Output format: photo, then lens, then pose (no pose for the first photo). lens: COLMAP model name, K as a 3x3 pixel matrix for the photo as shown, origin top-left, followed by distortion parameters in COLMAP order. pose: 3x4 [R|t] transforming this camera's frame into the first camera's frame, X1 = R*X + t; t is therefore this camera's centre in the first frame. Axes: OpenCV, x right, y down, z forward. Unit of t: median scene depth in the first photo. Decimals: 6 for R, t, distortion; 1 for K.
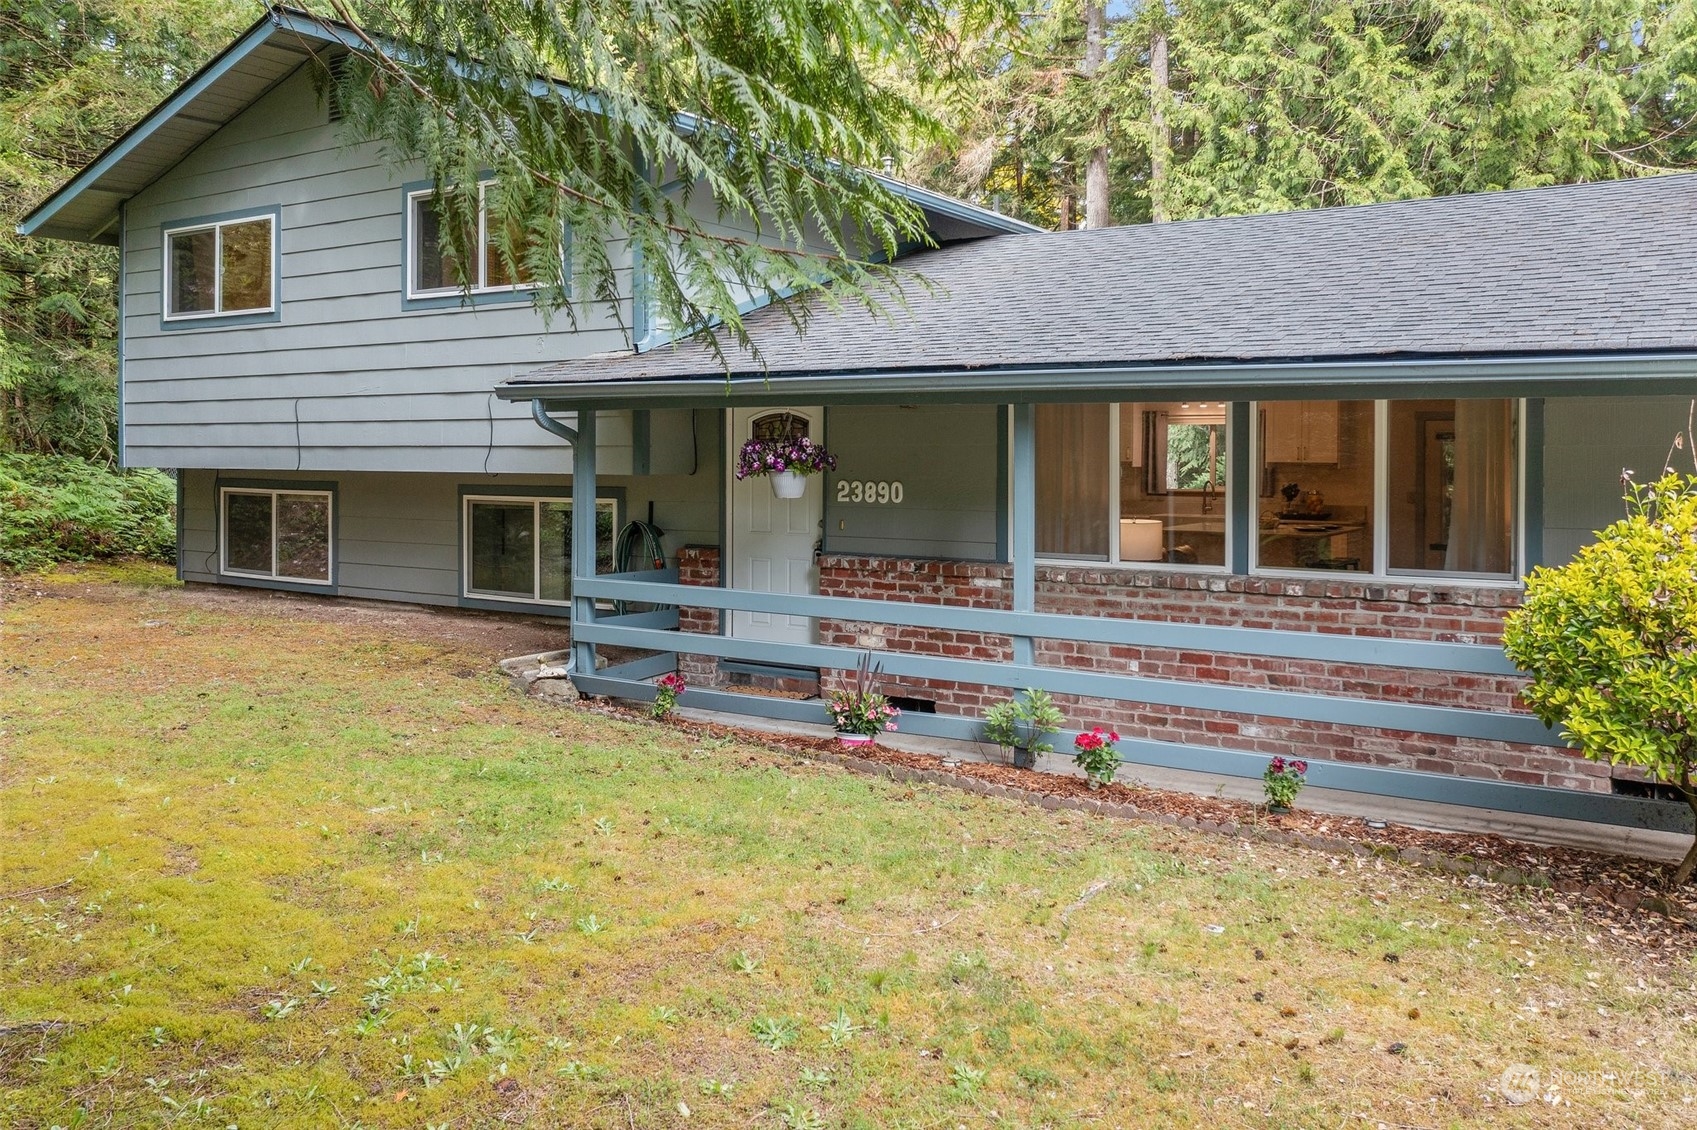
lens RADIAL K [[1349.2, 0, 851.7], [0, 1349.2, 456.4], [0, 0, 1]] dist [-0.009785, -0.002298]
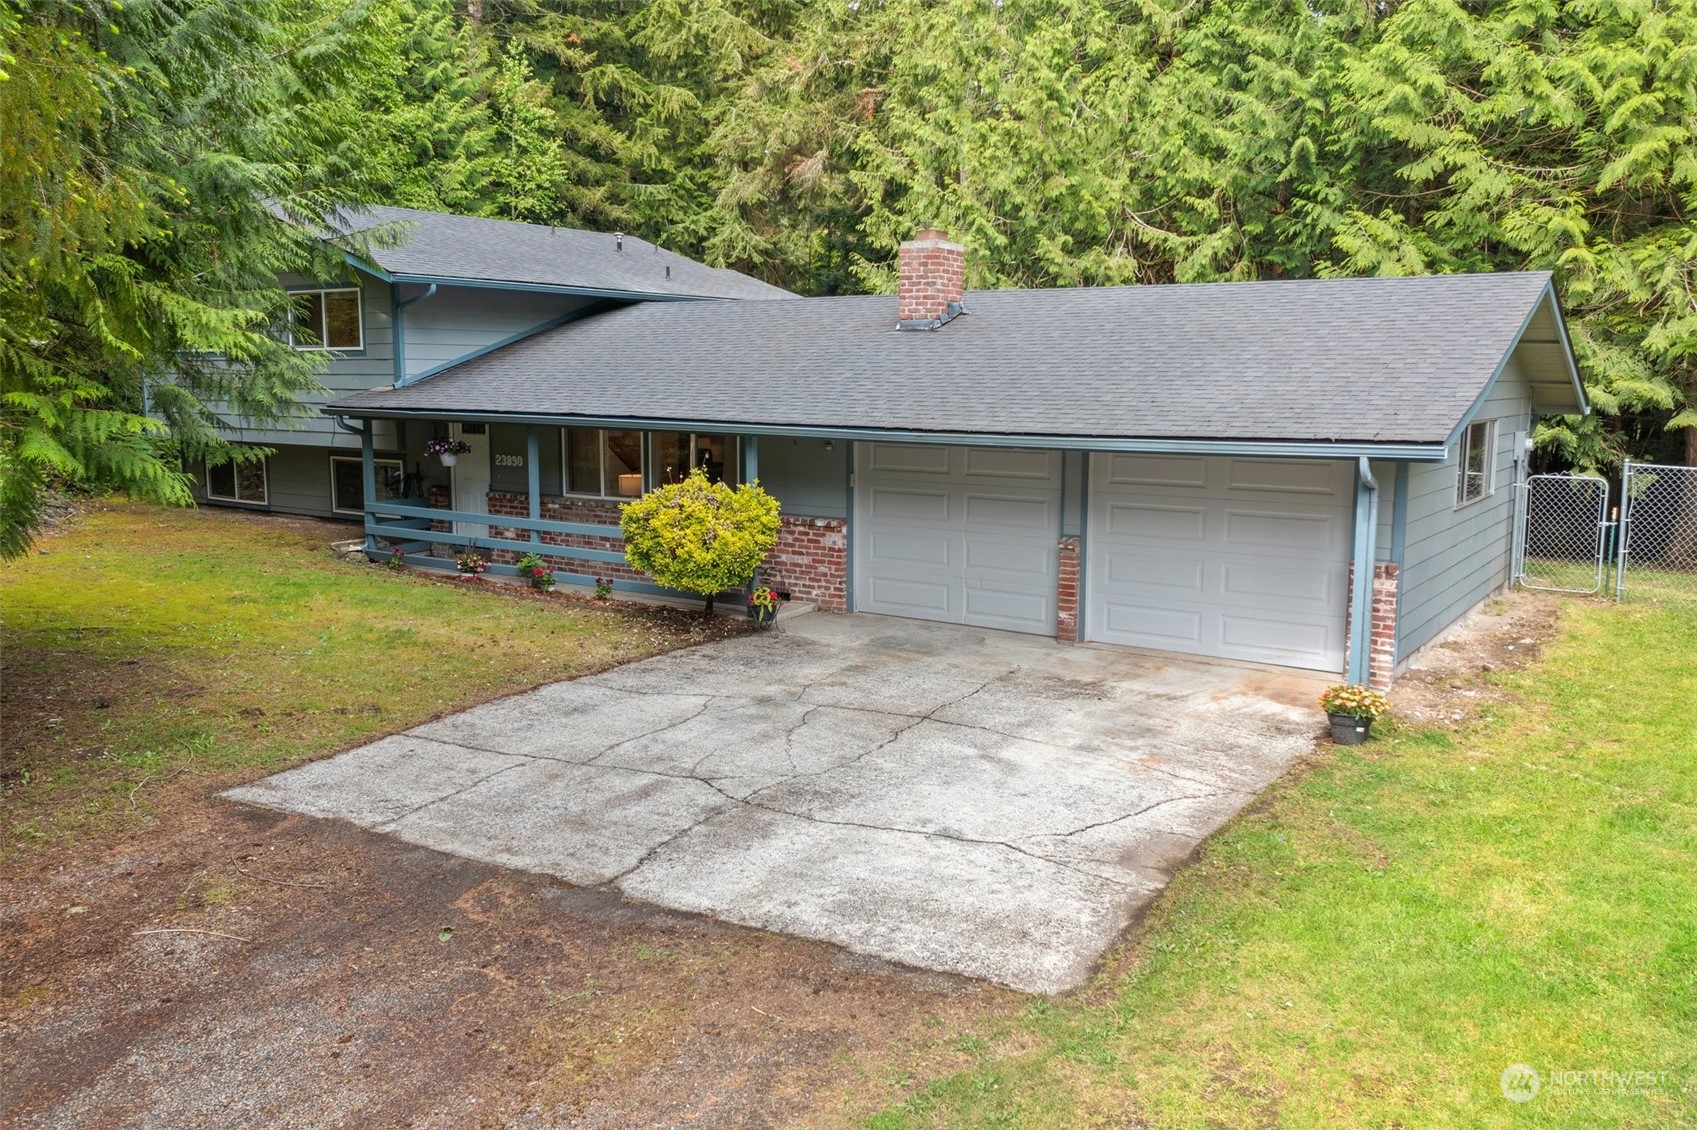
lens RADIAL K [[1334.4, 0, 848.5], [0, 1334.4, 565.0], [0, 0, 1]] dist [-0.010307, -0.002530]
pose [[0.999447, 0.006431, -0.032613, 0.579721], [-0.001781, 0.990060, 0.140634, -0.098228], [0.033193, -0.140498, 0.989524, -0.955437]]
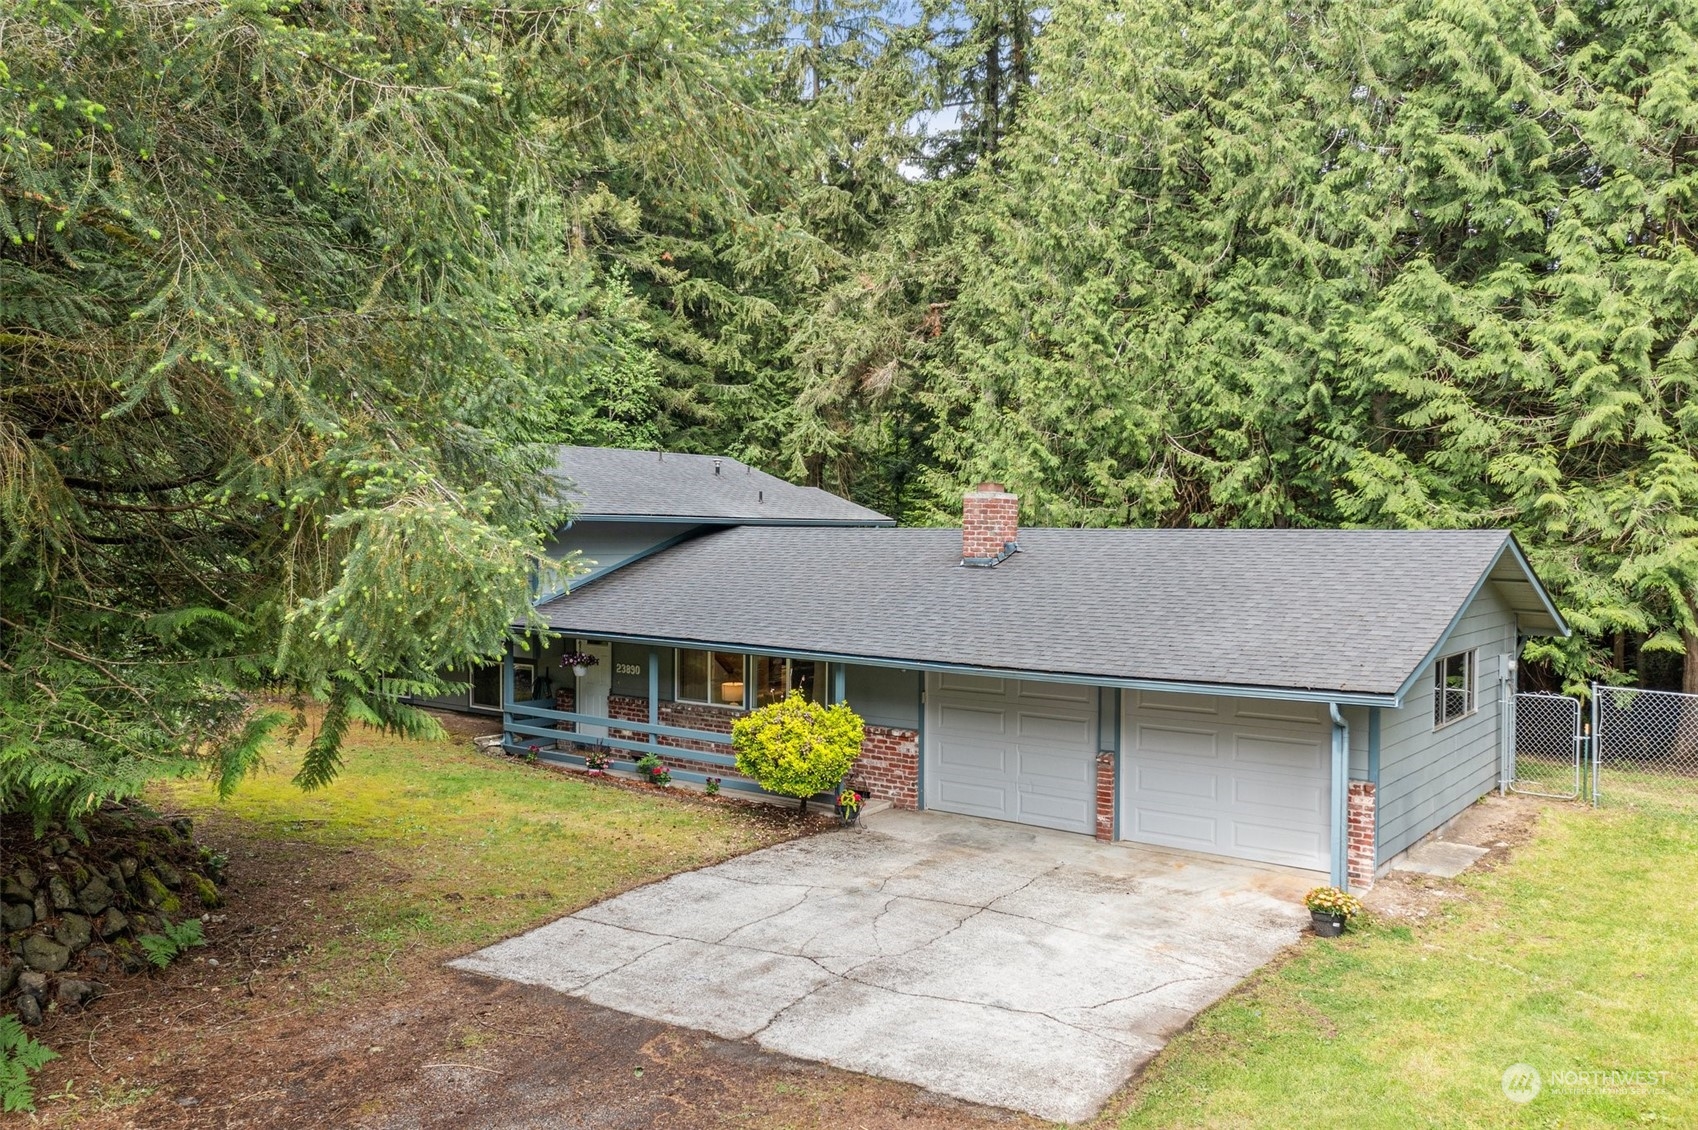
lens RADIAL K [[1343.7, 0, 849.0], [0, 1343.7, 565.0], [0, 0, 1]] dist [-0.011703, 0.008072]
pose [[0.996733, 0.006083, -0.080532, 0.578580], [-0.004139, 0.999696, 0.024291, -0.210513], [0.080655, -0.023878, 0.996456, -1.274801]]
